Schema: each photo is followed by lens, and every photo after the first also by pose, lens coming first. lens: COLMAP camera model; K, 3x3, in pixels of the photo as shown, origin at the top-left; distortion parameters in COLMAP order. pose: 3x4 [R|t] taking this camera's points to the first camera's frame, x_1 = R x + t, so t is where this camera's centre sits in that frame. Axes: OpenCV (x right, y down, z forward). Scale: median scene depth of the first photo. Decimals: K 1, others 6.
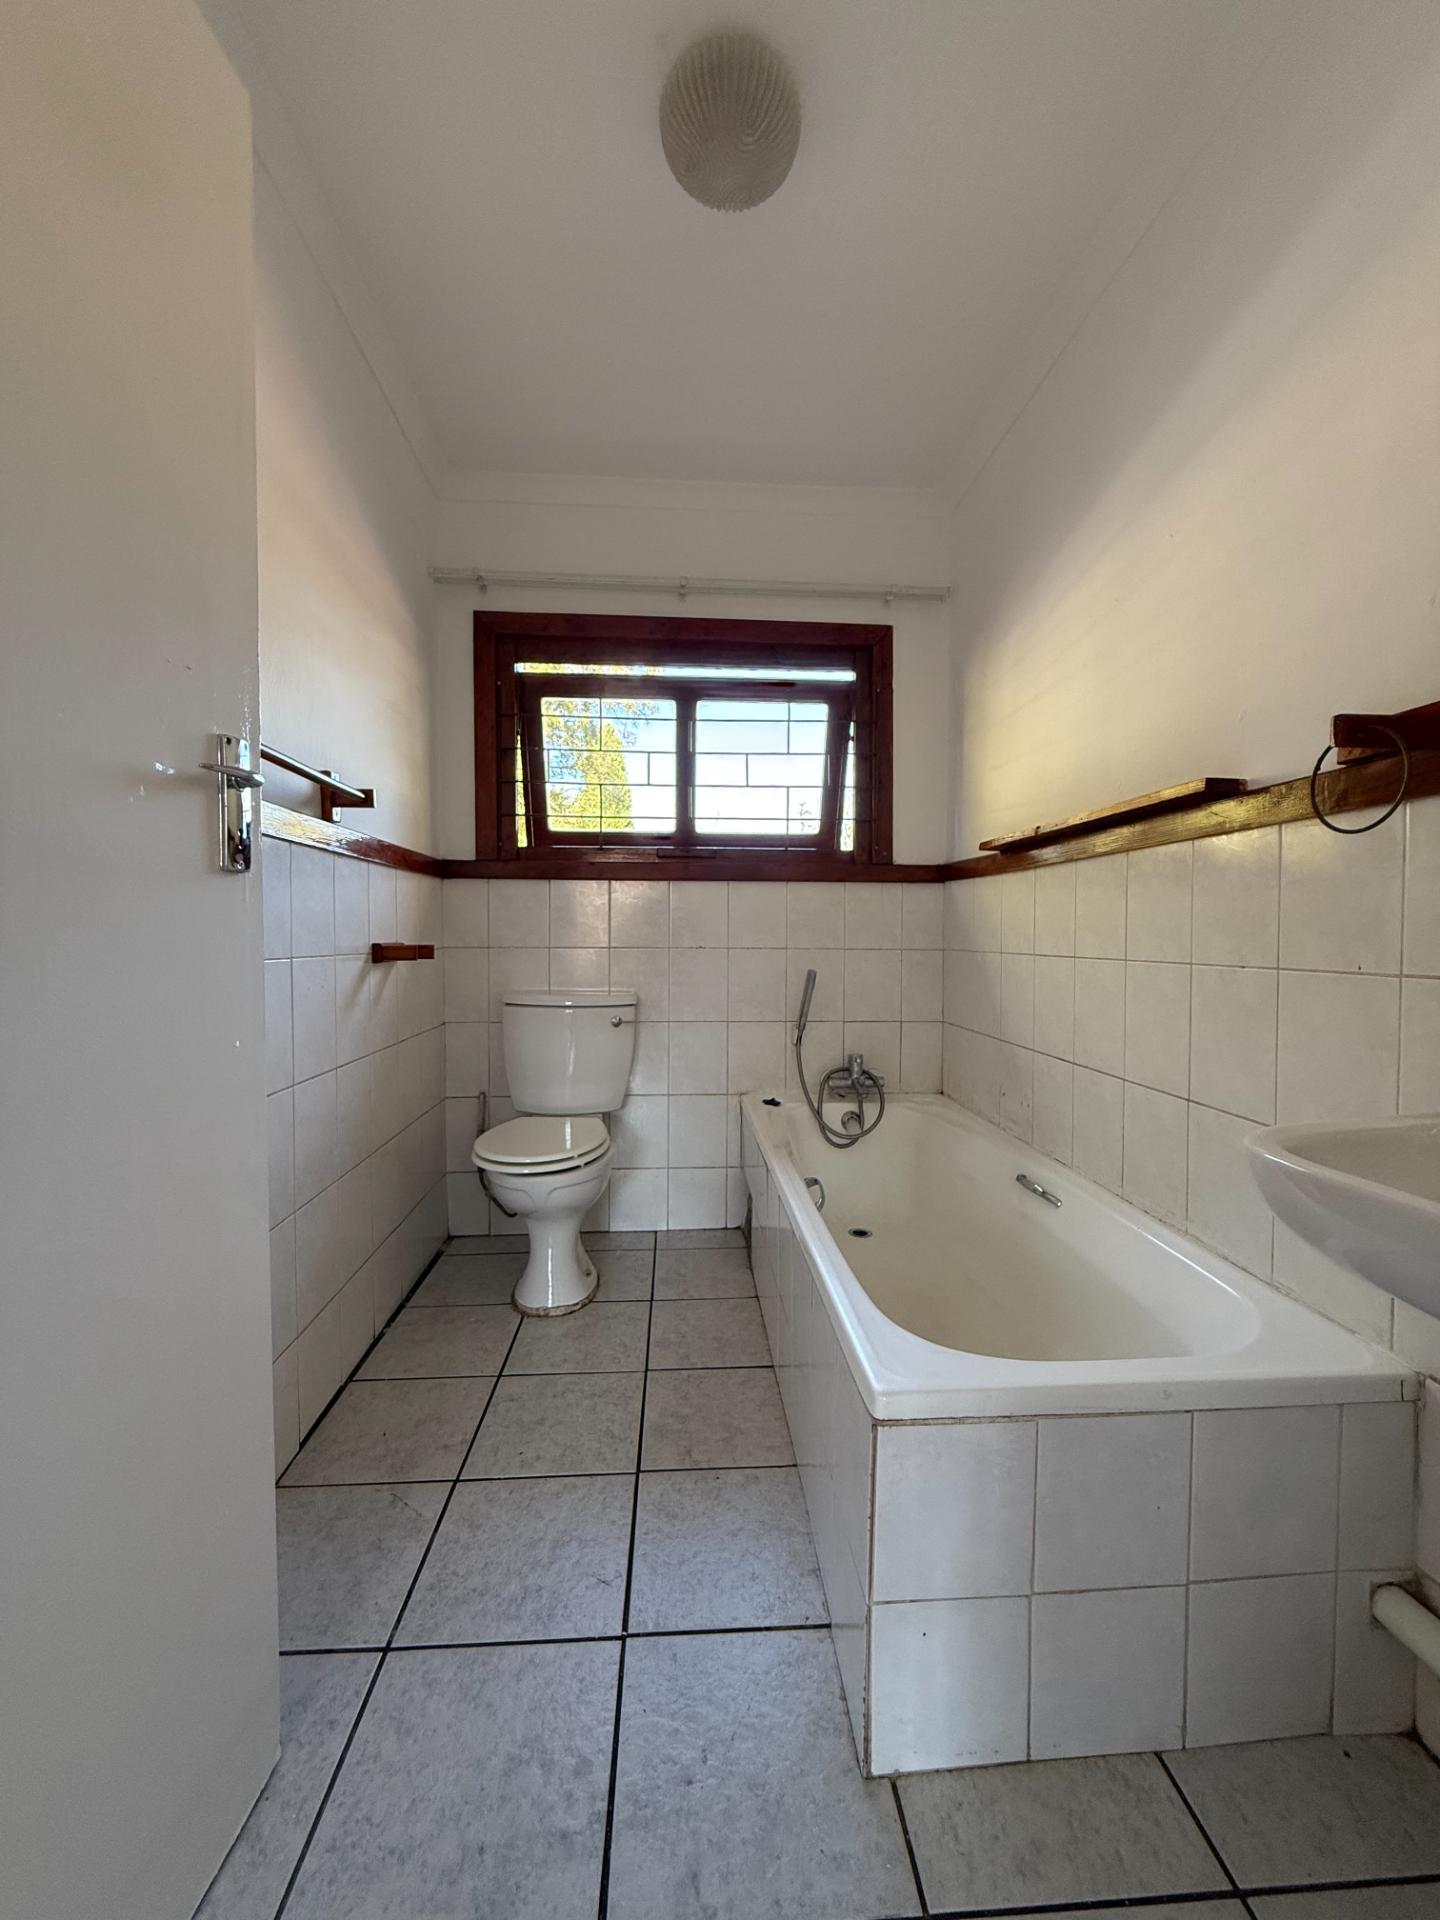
lens RADIAL K [[759.2, 0, 728.5], [0, 759.2, 954.3], [0, 0, 1]] dist [-0.004241, 0.000942]
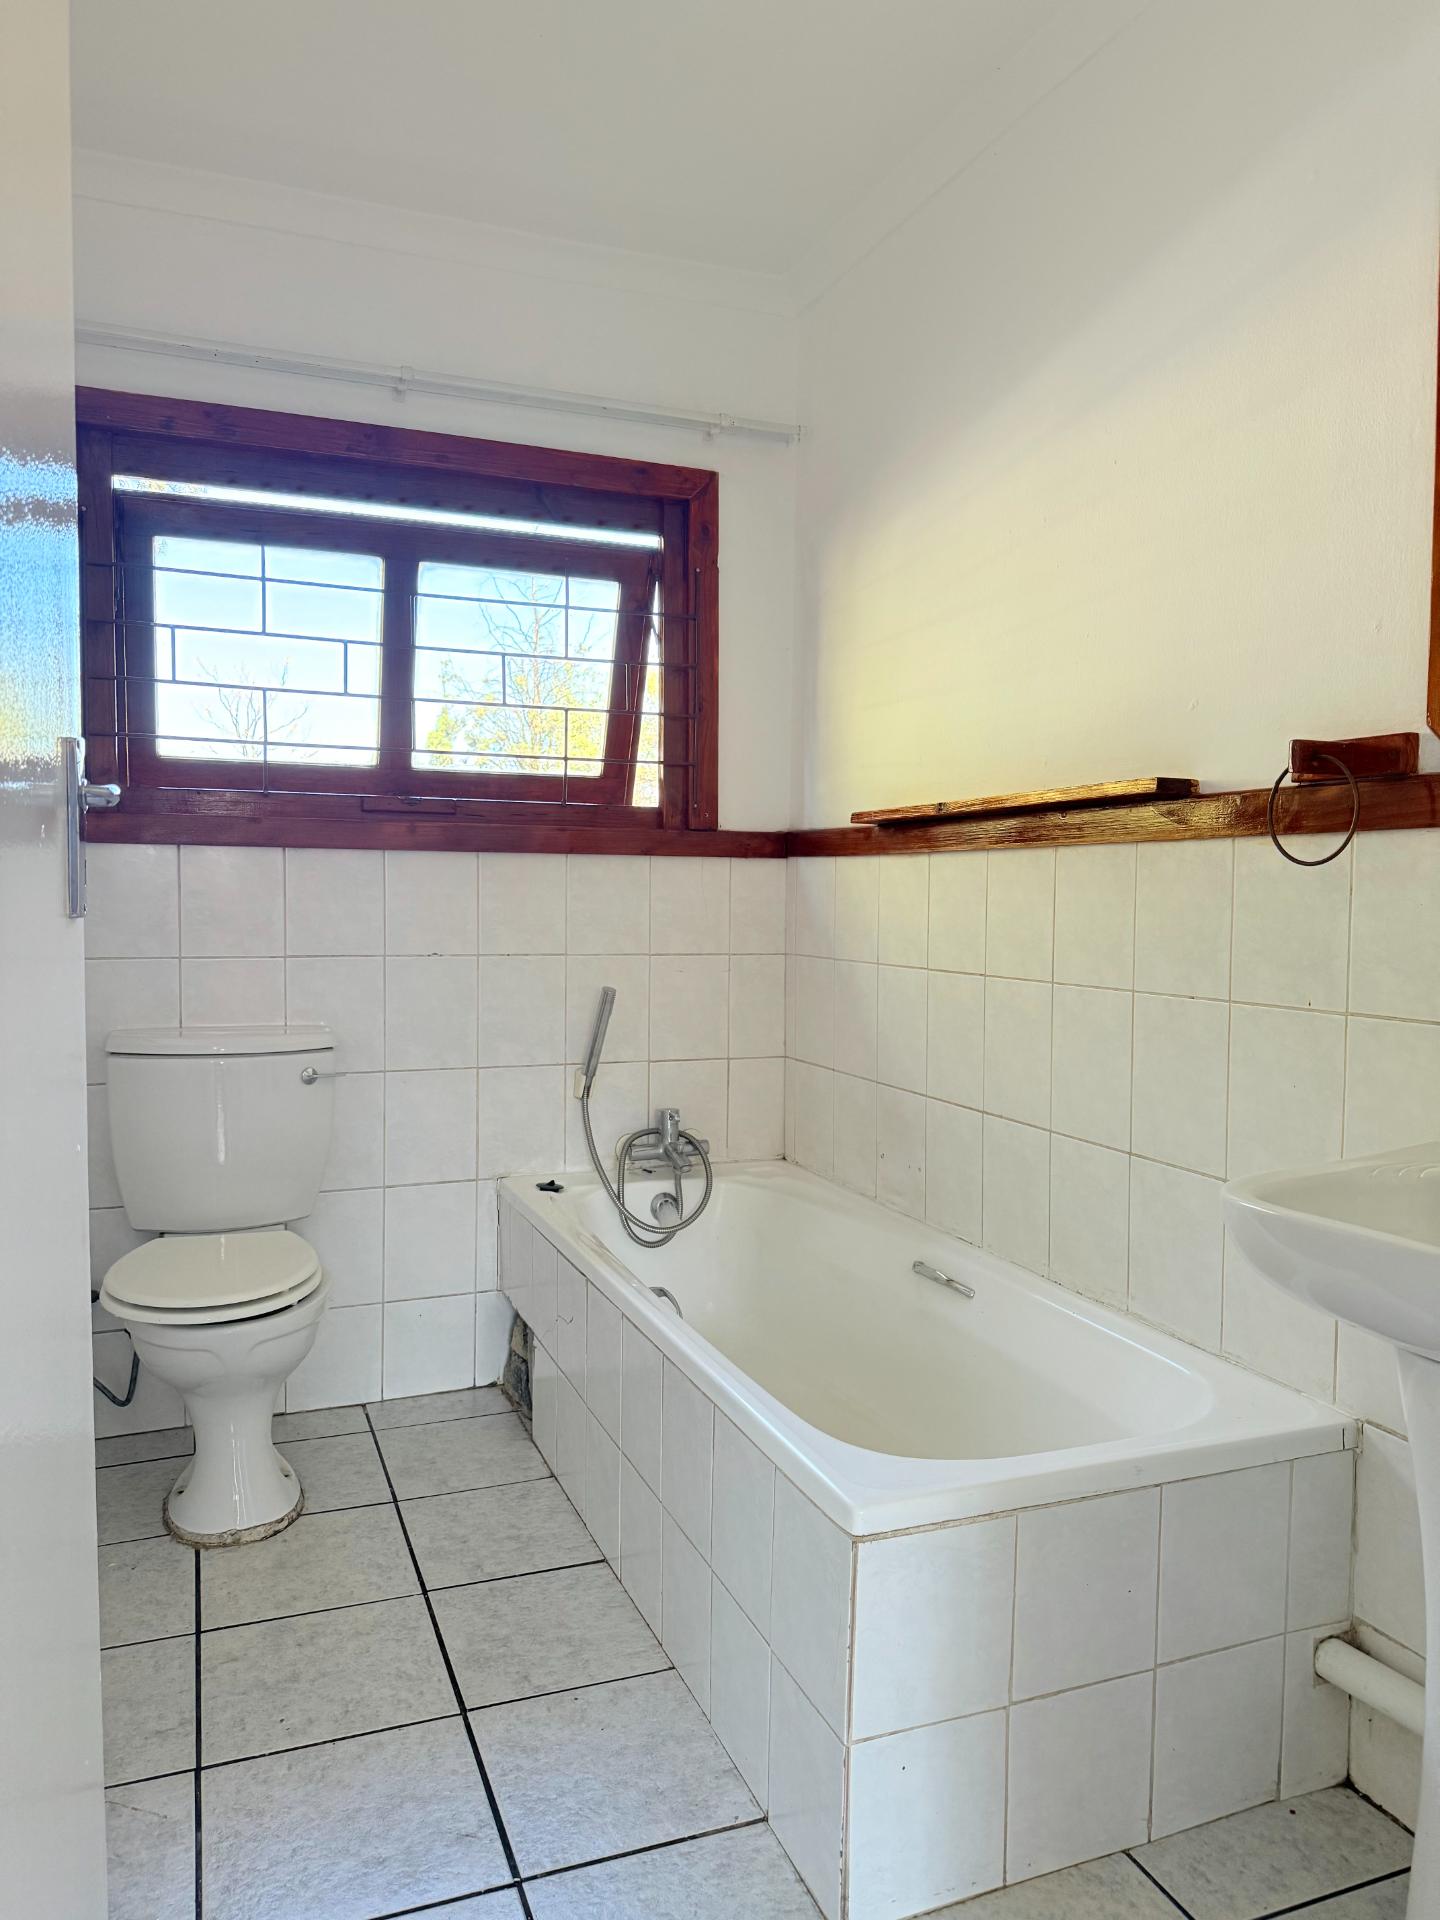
lens RADIAL K [[1348.1, 0, 708.9], [0, 1348.1, 973.8], [0, 0, 1]] dist [0.046548, -0.055633]
pose [[0.953308, -0.014645, 0.301646, -0.233228], [0.003080, 0.999243, 0.038781, -0.053176], [-0.301985, -0.036041, 0.952631, -0.228880]]
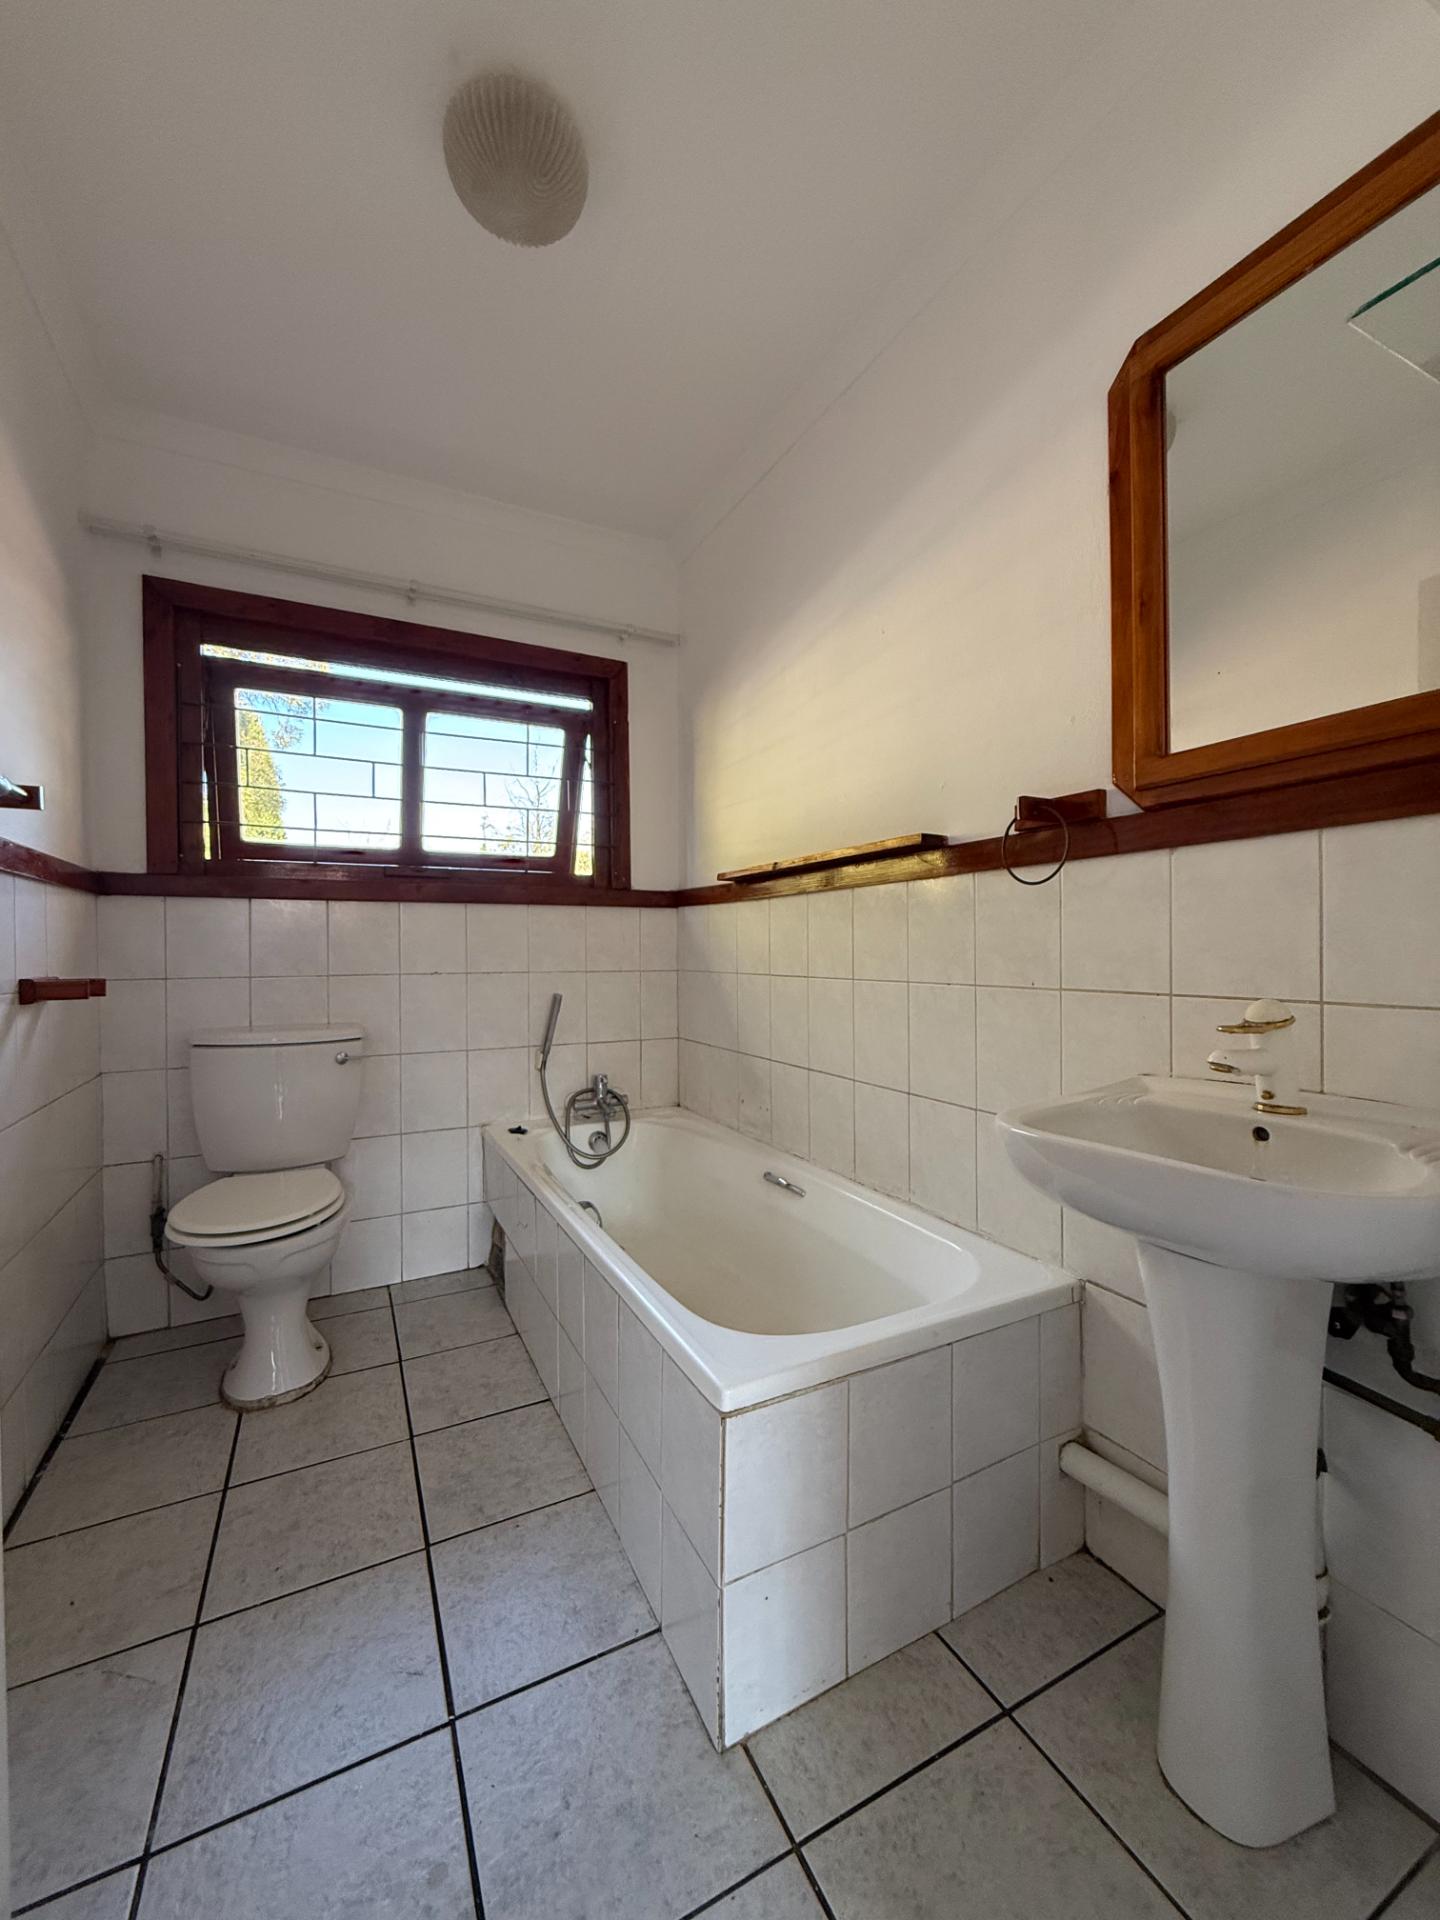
lens RADIAL K [[759.2, 0, 721.3], [0, 759.2, 953.8], [0, 0, 1]] dist [-0.004241, 0.000942]
pose [[0.917272, -0.011128, 0.398106, -0.126538], [0.019875, 0.999643, -0.017851, -0.013708], [-0.397765, 0.024286, 0.917166, -0.006772]]
